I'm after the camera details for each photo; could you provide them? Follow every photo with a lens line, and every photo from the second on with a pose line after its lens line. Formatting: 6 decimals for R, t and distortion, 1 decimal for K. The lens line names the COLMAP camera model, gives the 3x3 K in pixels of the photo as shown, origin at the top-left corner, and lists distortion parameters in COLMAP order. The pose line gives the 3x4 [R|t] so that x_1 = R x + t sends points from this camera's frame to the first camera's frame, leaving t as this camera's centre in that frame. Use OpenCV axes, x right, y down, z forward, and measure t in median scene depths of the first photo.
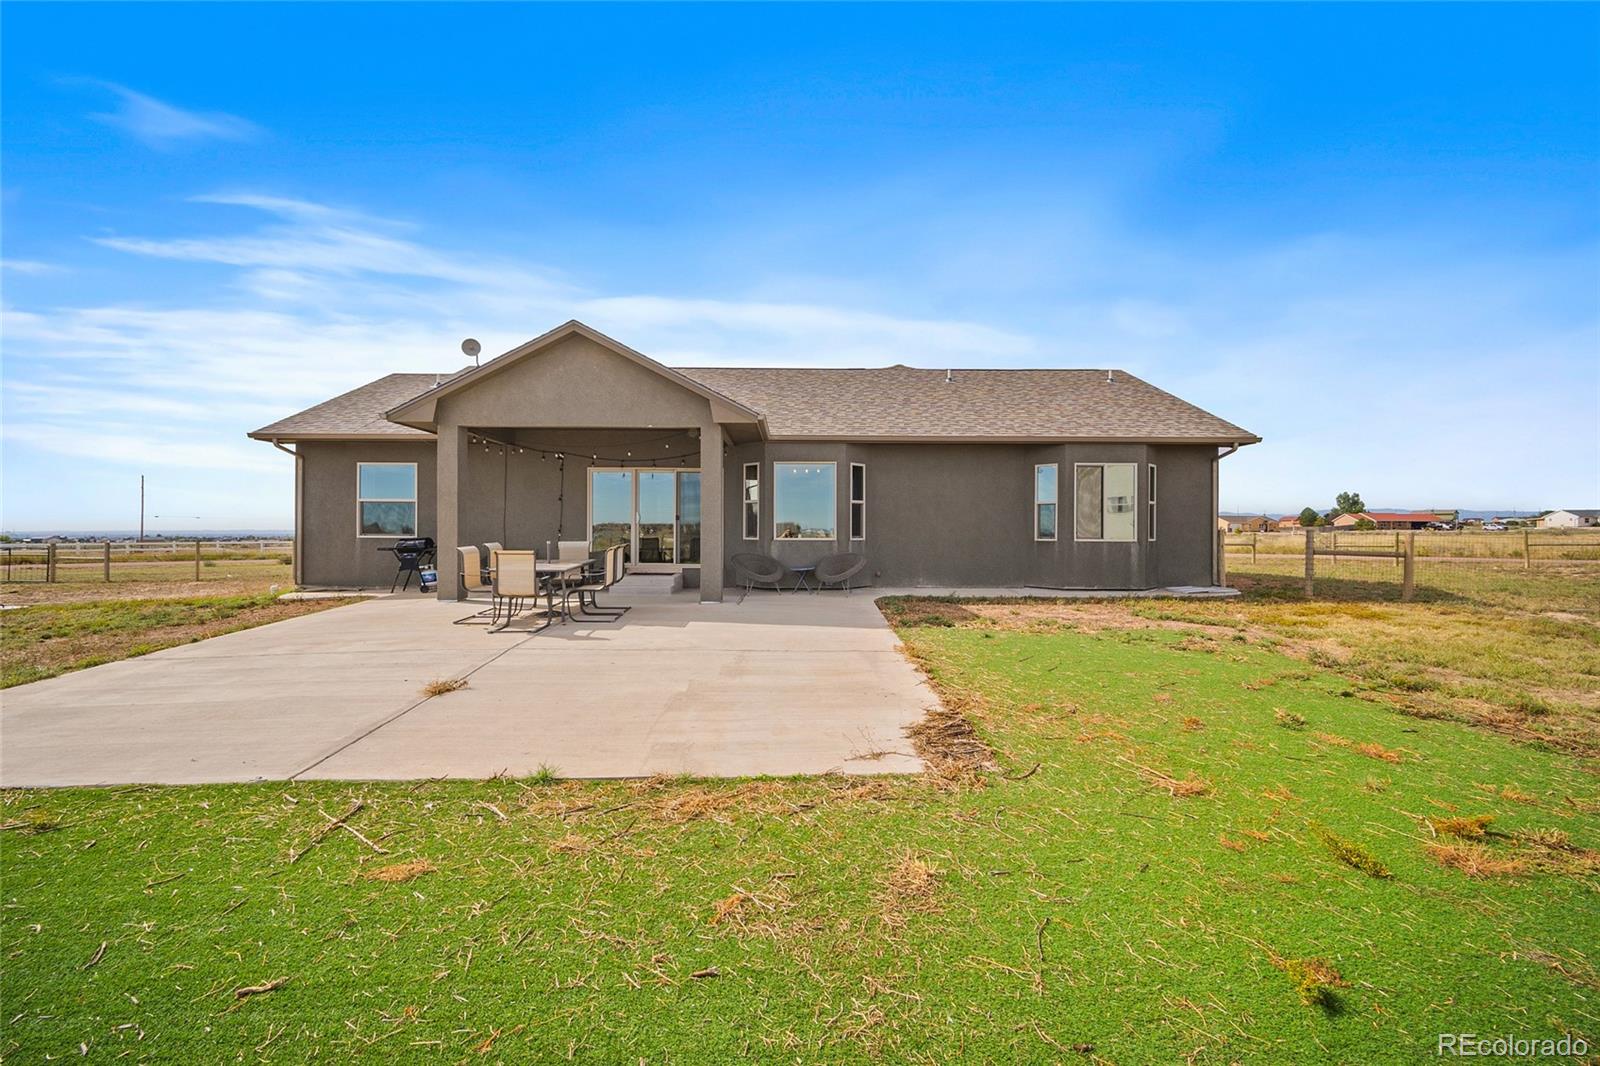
lens RADIAL K [[633.3, 0, 796.8], [0, 633.3, 525.7], [0, 0, 1]] dist [0.001483, 0.000466]
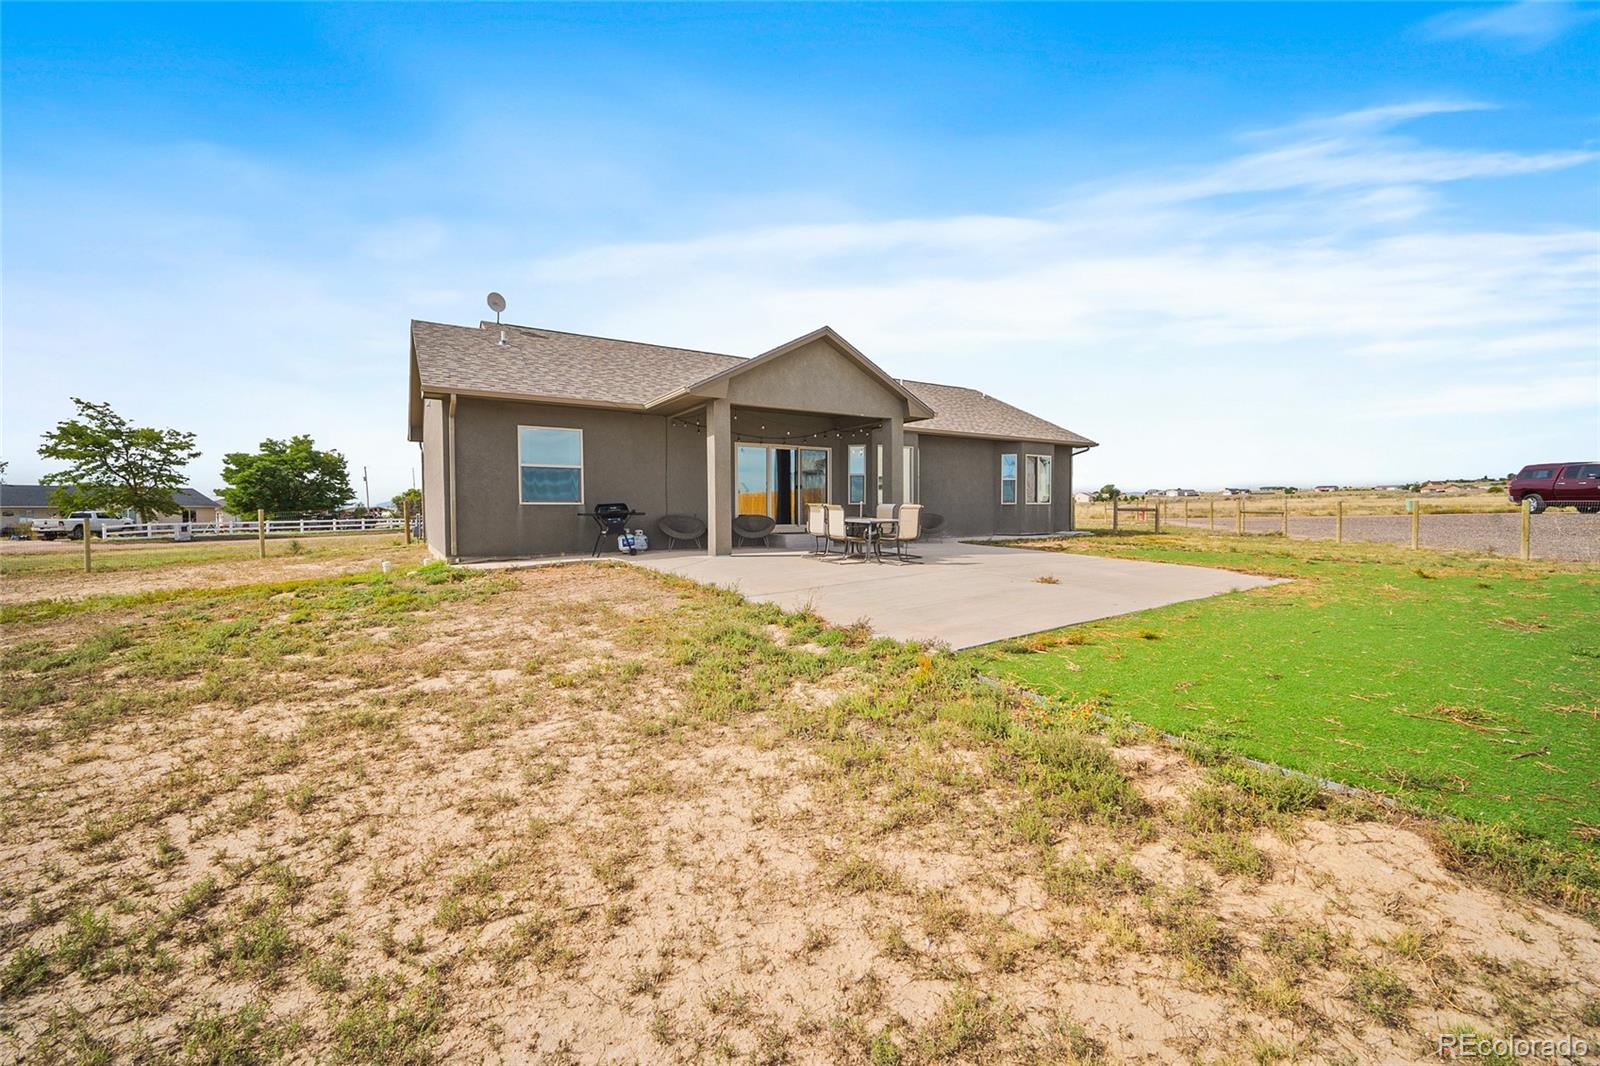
lens RADIAL K [[633.3, 0, 796.8], [0, 633.3, 525.7], [0, 0, 1]] dist [0.001483, 0.000466]
pose [[0.852908, -0.021568, 0.521616, -0.836444], [0.004168, 0.999396, 0.034507, 0.019502], [-0.522045, -0.027257, 0.852482, -0.033828]]
